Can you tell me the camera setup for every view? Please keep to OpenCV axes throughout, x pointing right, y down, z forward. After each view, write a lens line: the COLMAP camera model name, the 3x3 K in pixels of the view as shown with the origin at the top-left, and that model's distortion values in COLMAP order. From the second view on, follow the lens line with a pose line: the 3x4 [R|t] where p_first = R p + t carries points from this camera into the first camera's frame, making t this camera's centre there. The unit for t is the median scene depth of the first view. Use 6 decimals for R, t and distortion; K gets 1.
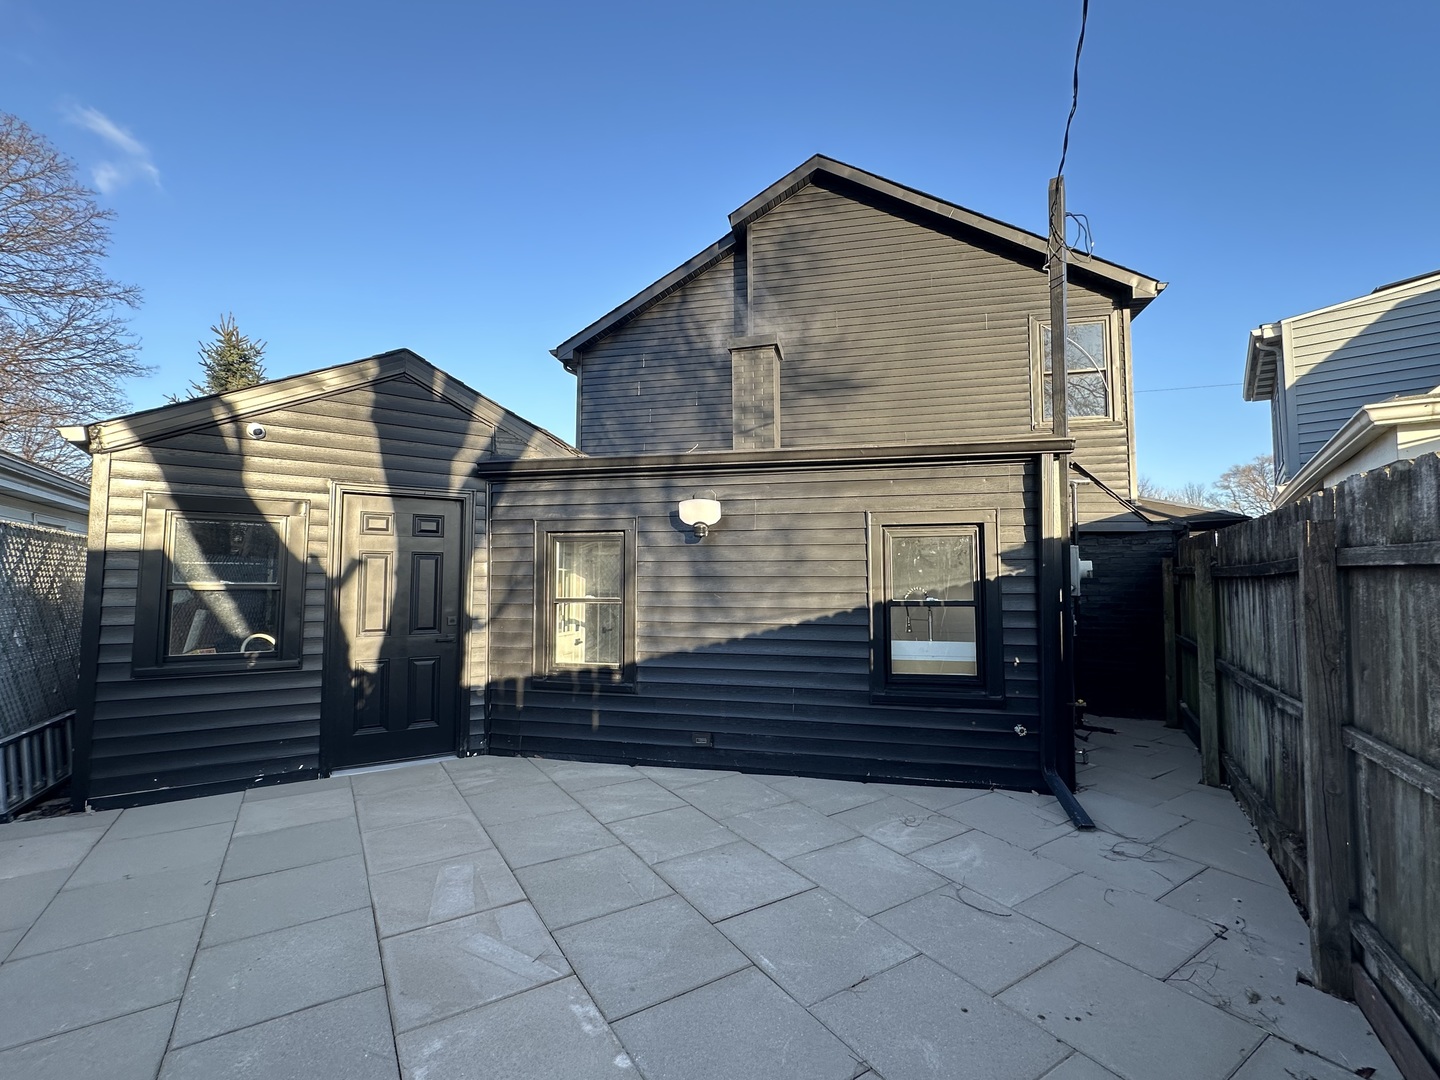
lens RADIAL K [[622.6, 0, 718.6], [0, 622.6, 544.9], [0, 0, 1]] dist [-0.008541, 0.000942]
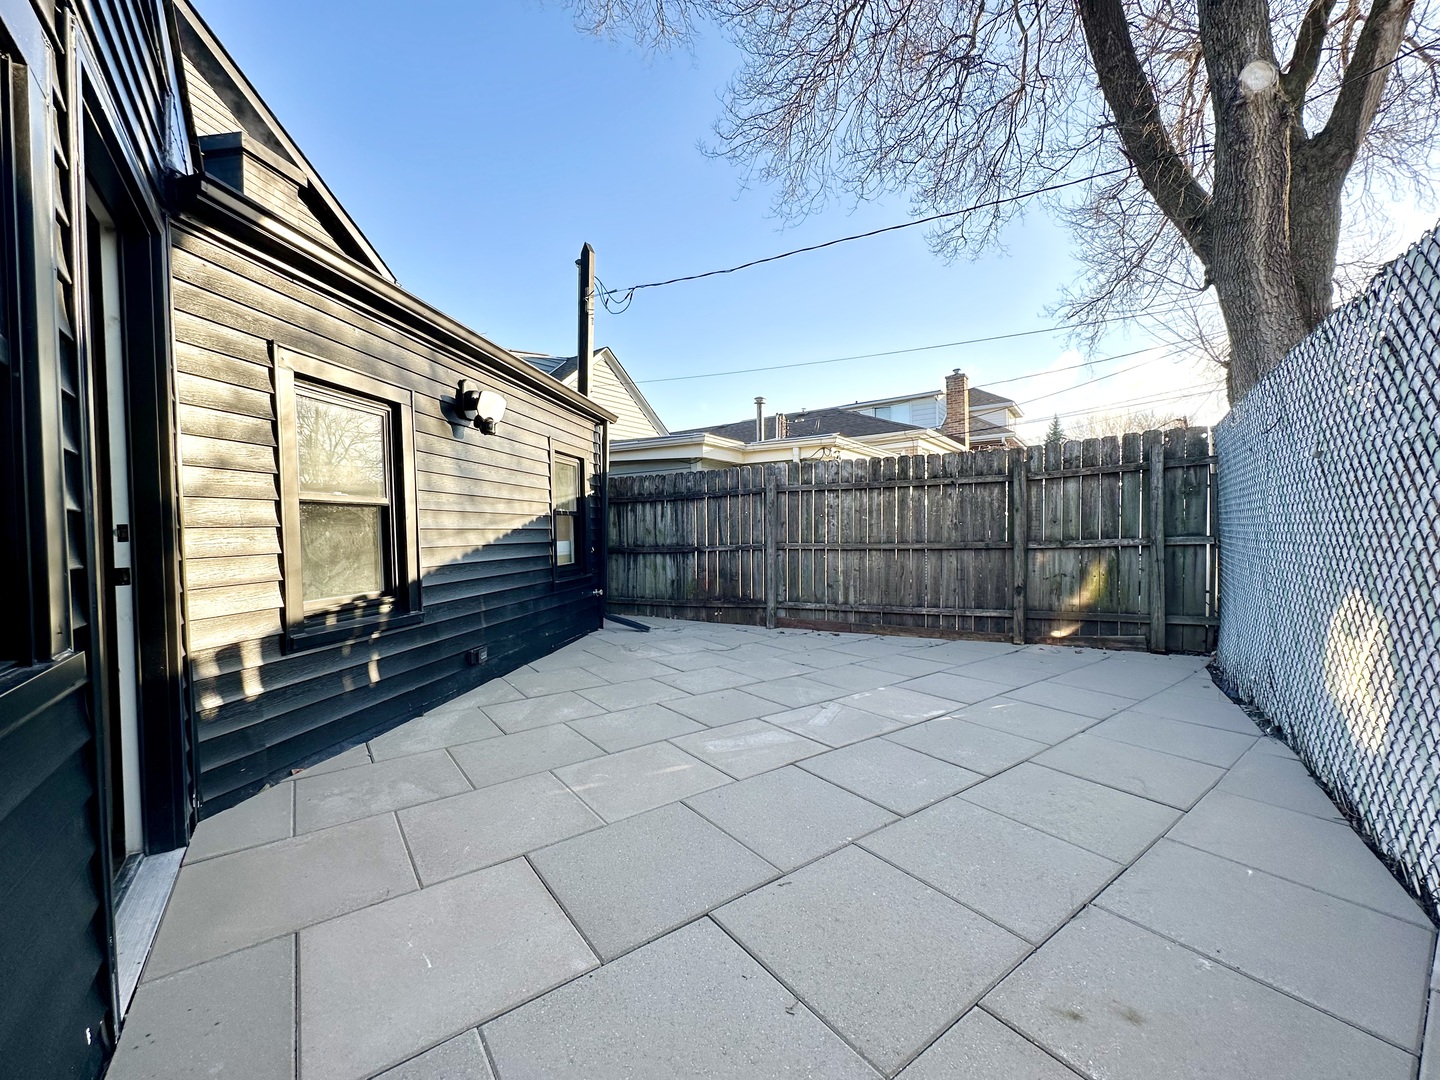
lens RADIAL K [[580.5, 0, 721.1], [0, 580.5, 537.2], [0, 0, 1]] dist [-0.001659, 0.000072]
pose [[-0.076925, -0.008775, 0.996998, -0.919079], [-0.040203, 0.999175, 0.005692, 0.124744], [-0.996226, -0.039644, -0.077214, 0.735418]]
